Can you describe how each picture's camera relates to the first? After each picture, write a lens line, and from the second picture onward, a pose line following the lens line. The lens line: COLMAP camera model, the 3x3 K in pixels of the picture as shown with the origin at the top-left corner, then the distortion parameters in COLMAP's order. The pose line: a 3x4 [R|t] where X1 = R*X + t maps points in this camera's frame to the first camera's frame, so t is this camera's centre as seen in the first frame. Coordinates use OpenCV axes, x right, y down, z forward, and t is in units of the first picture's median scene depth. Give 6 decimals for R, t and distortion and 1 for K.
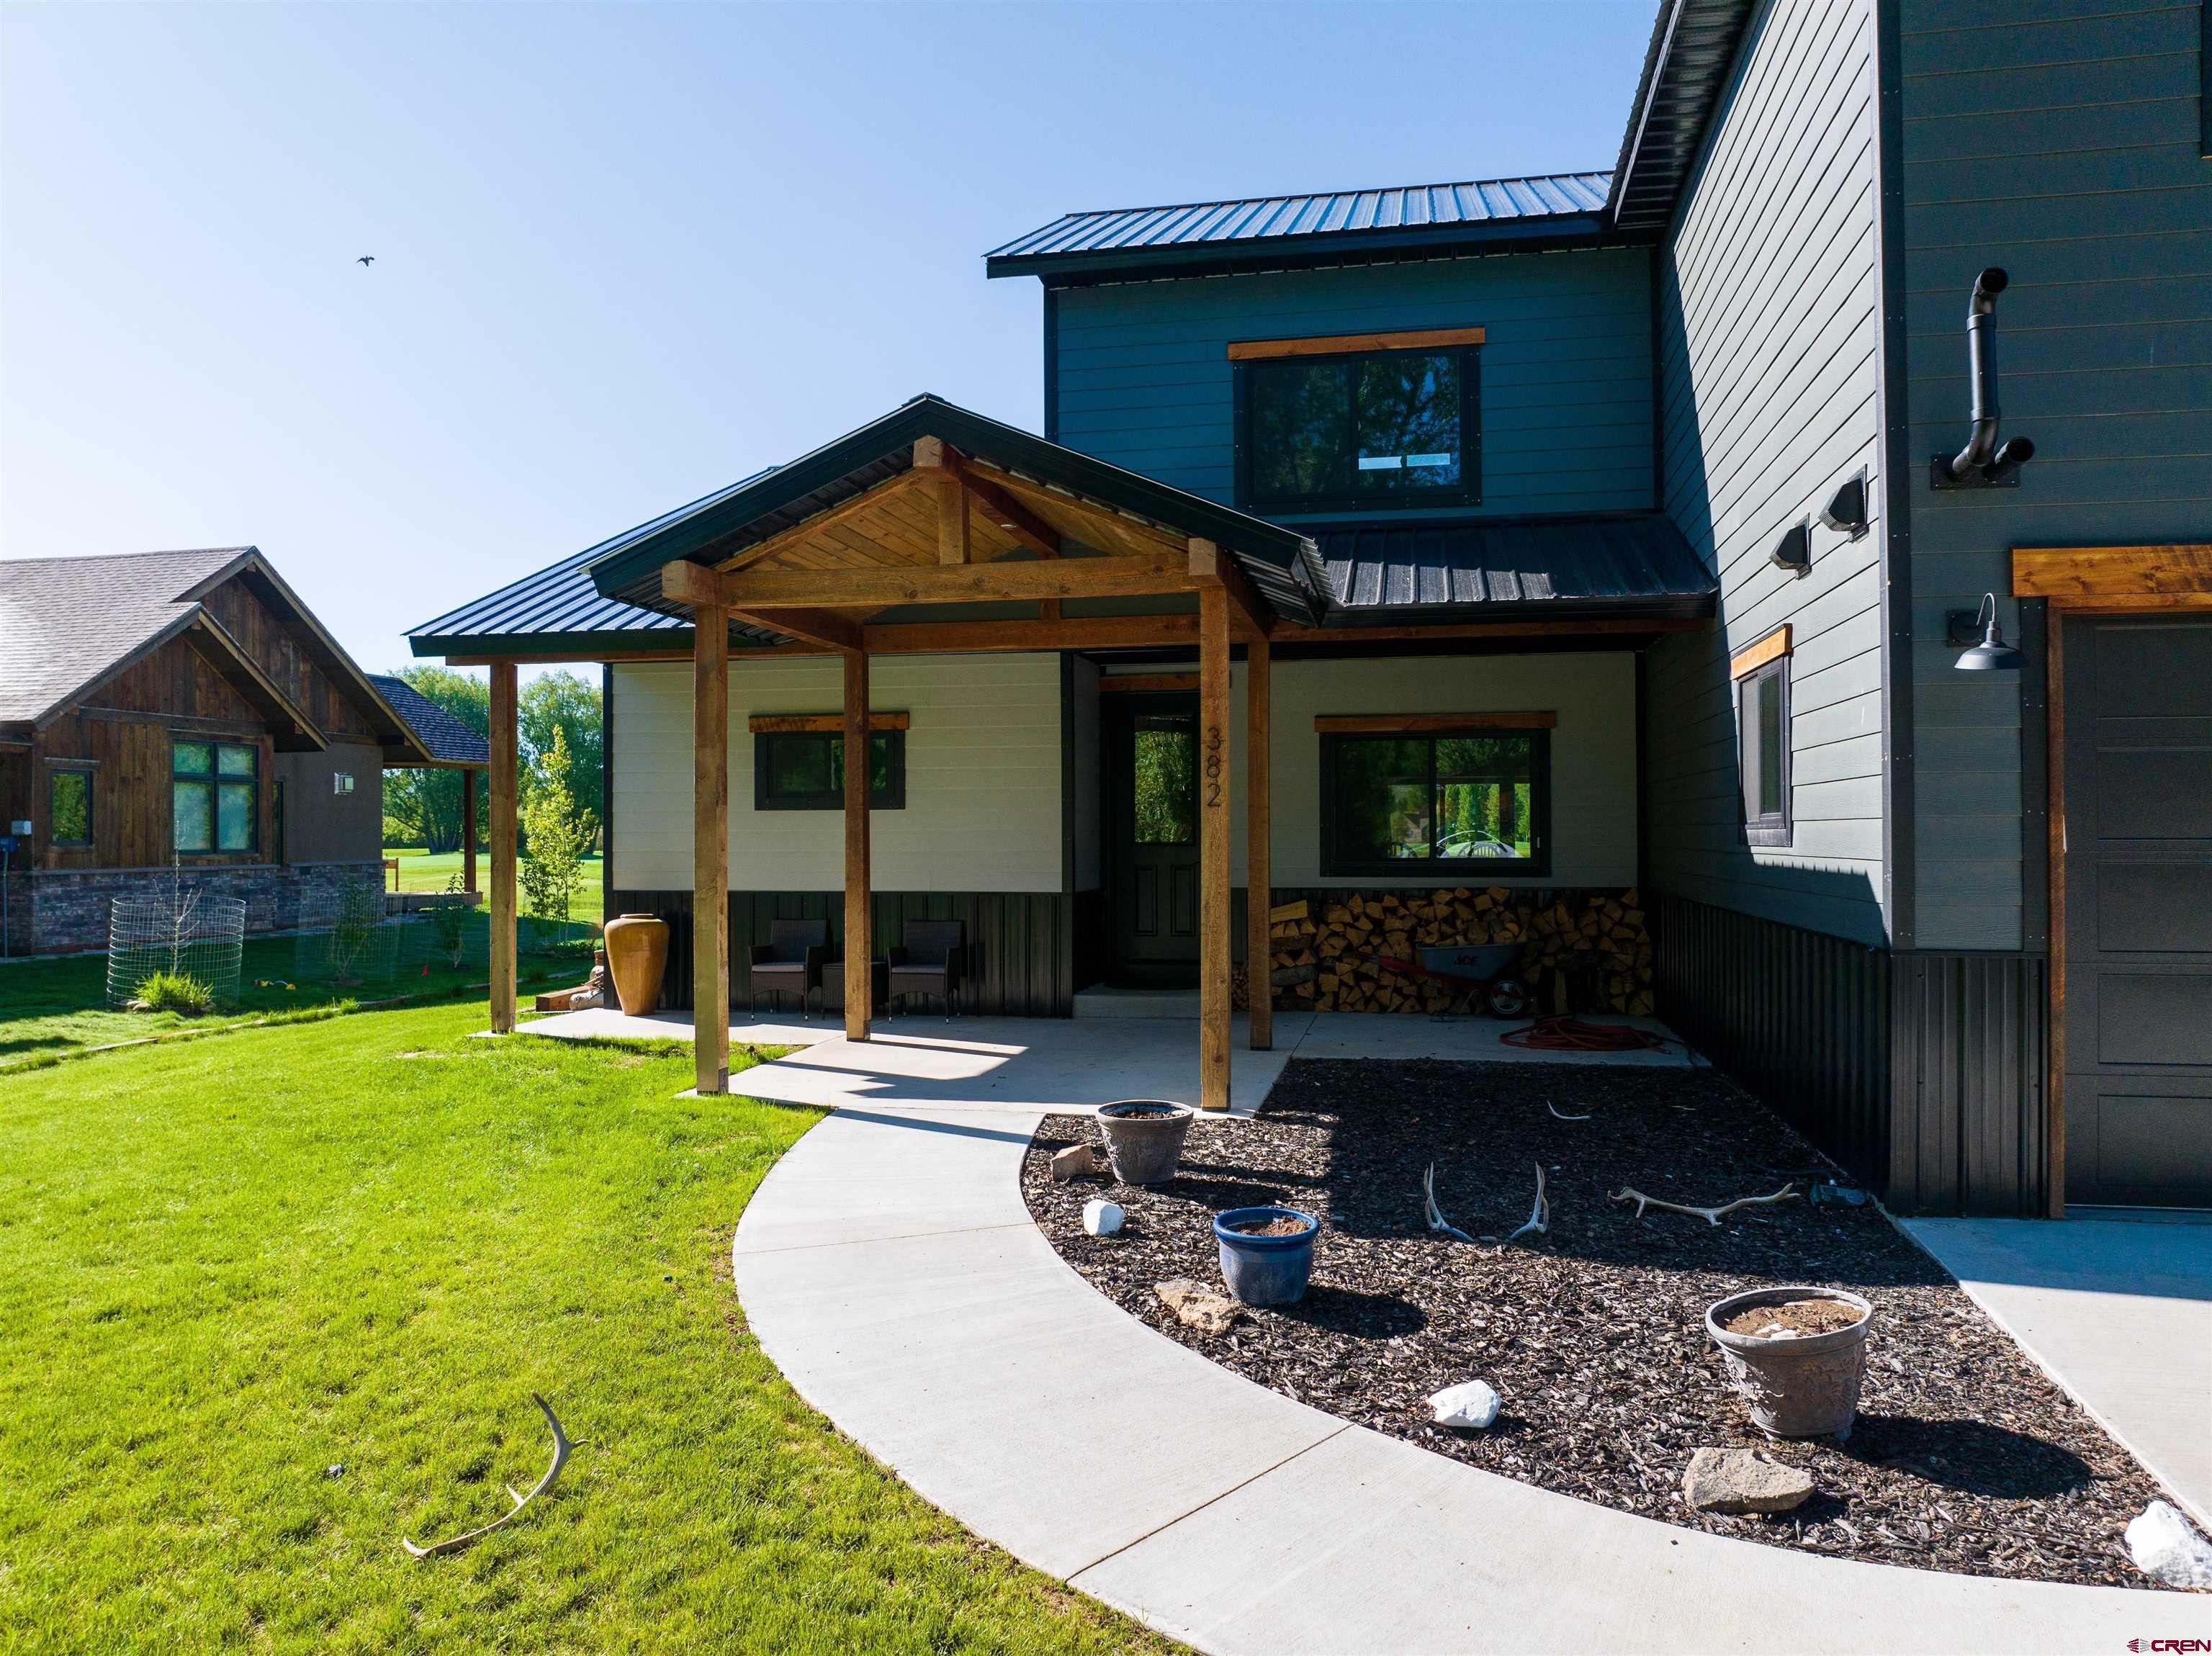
lens RADIAL K [[1547.0, 0, 1106.0], [0, 1547.0, 828.0], [0, 0, 1]] dist [-0.042129, 0.032984]
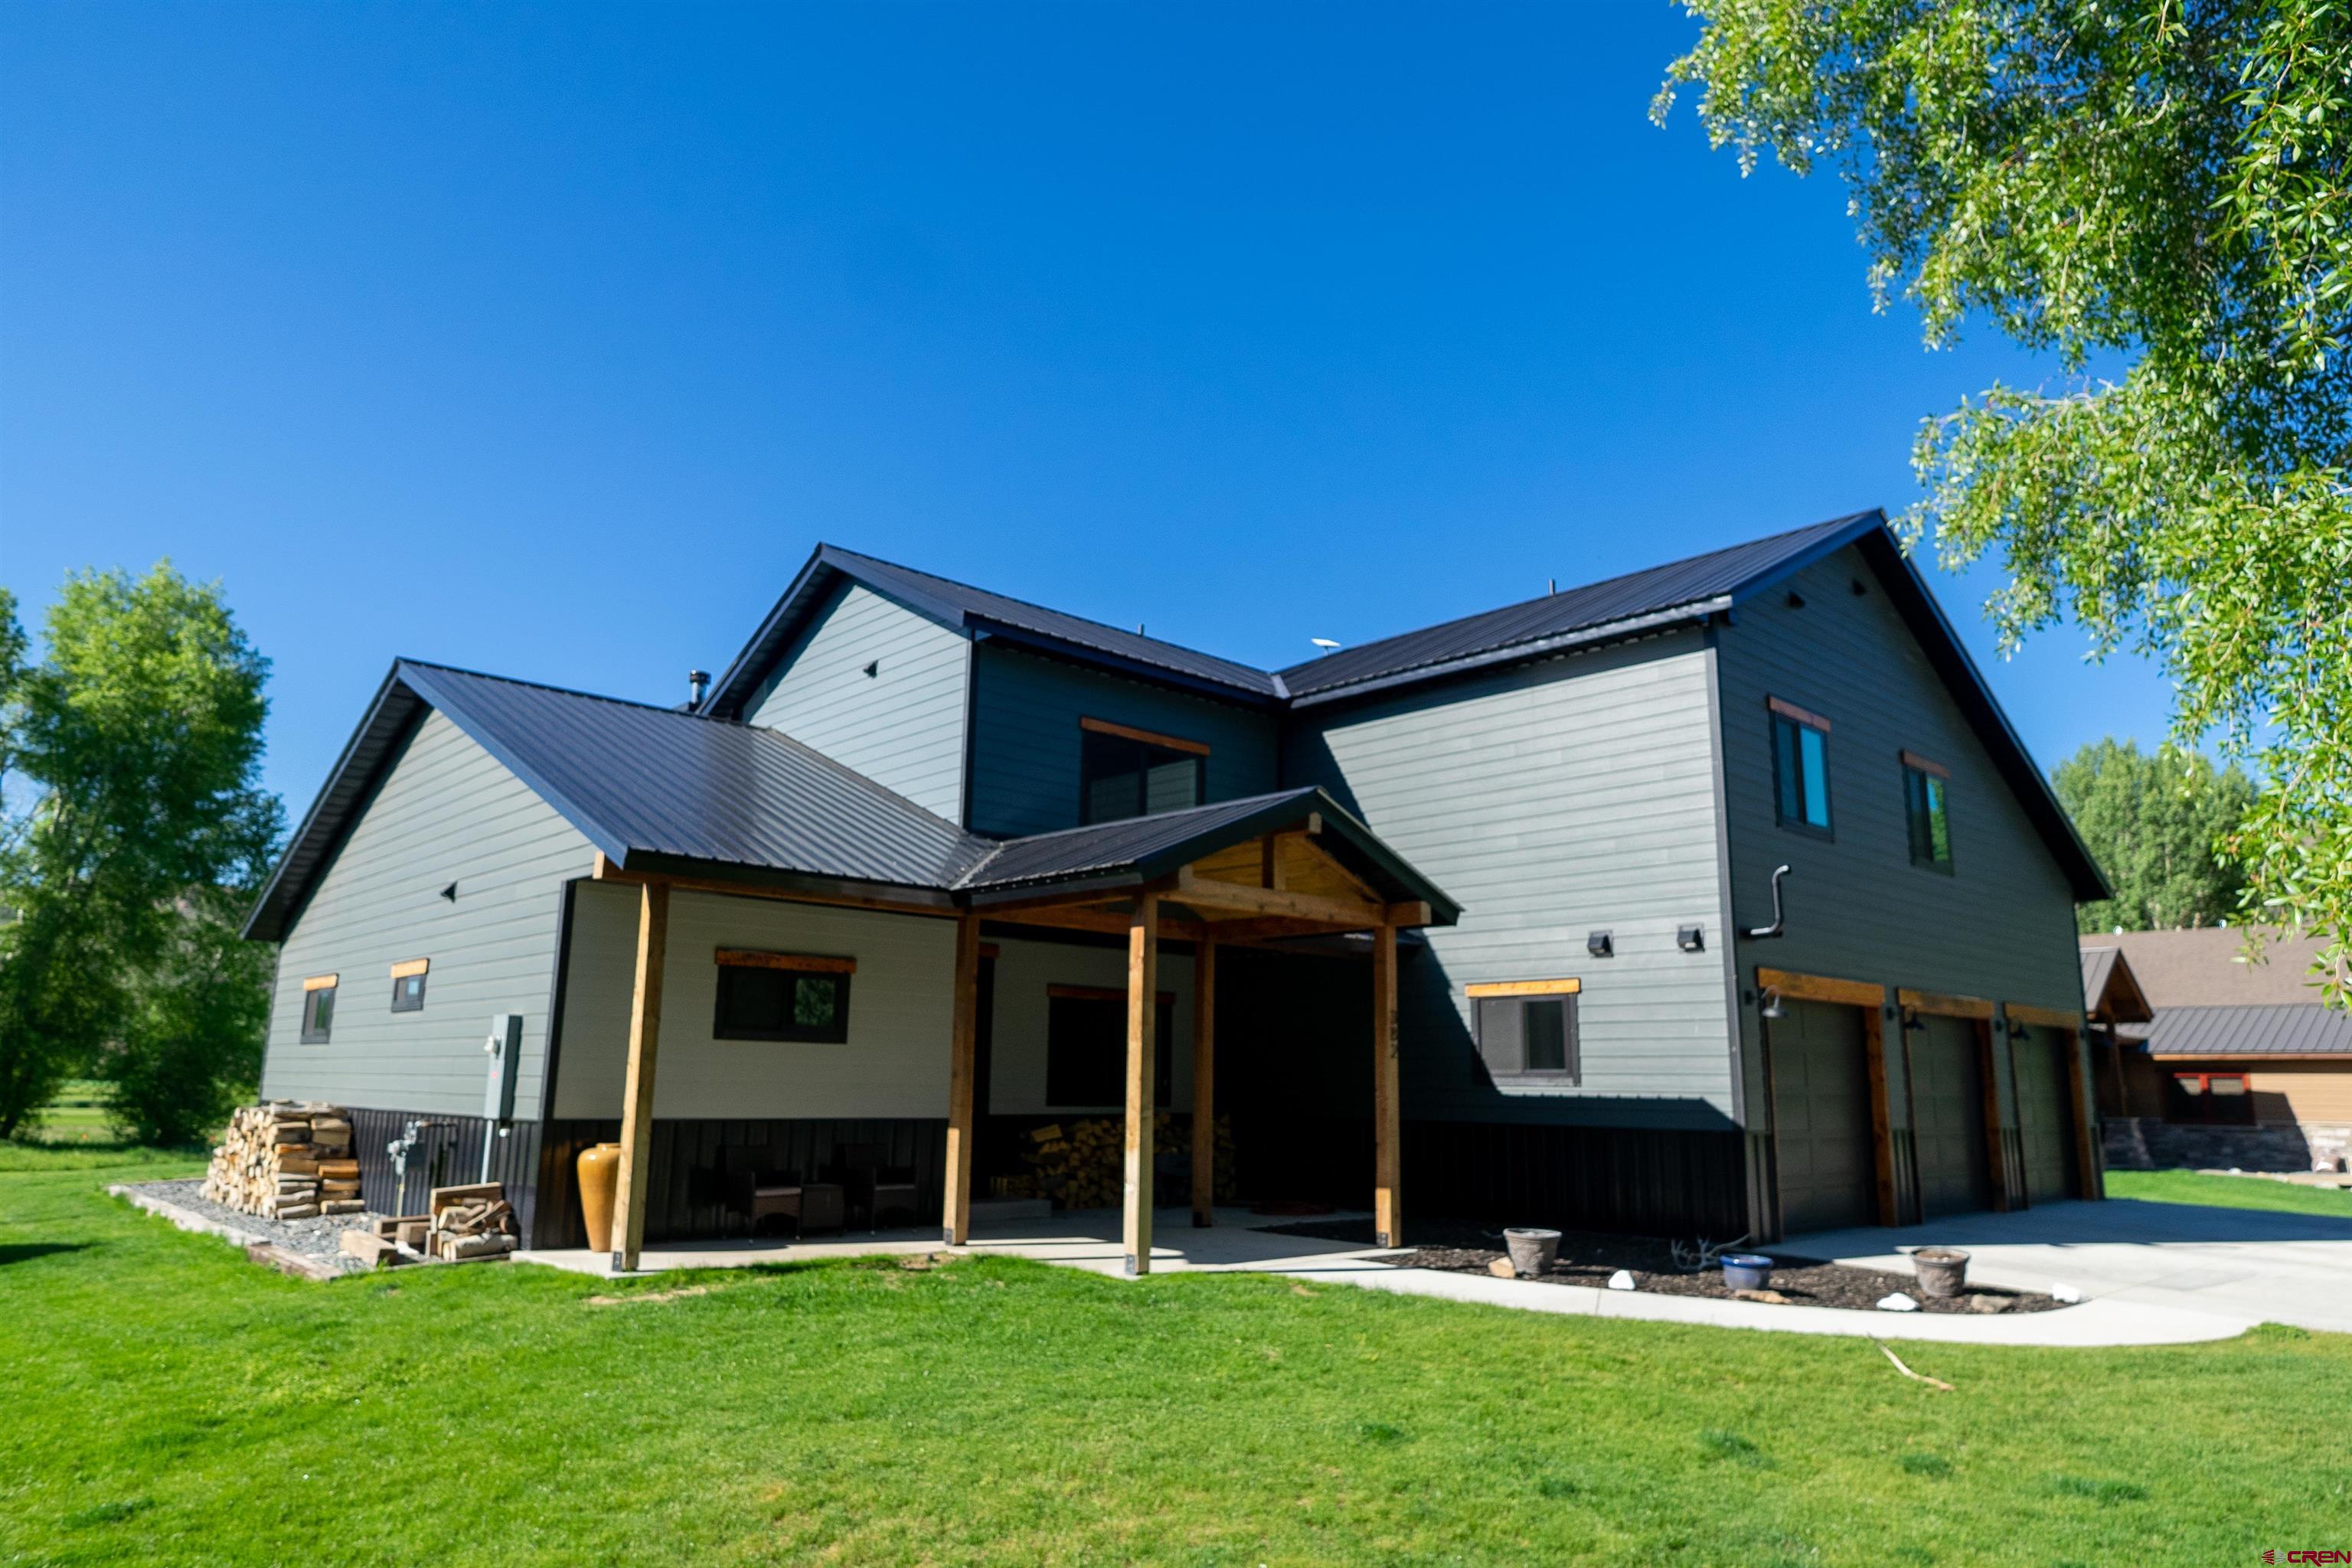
lens RADIAL K [[1462.9, 0, 1176.0], [0, 1462.9, 784.0], [0, 0, 1]] dist [-0.008950, -0.001423]
pose [[0.574239, 0.177998, 0.799104, -0.882766], [-0.023229, 0.979228, -0.201428, 0.011300], [-0.818358, 0.097105, 0.566445, 0.172883]]
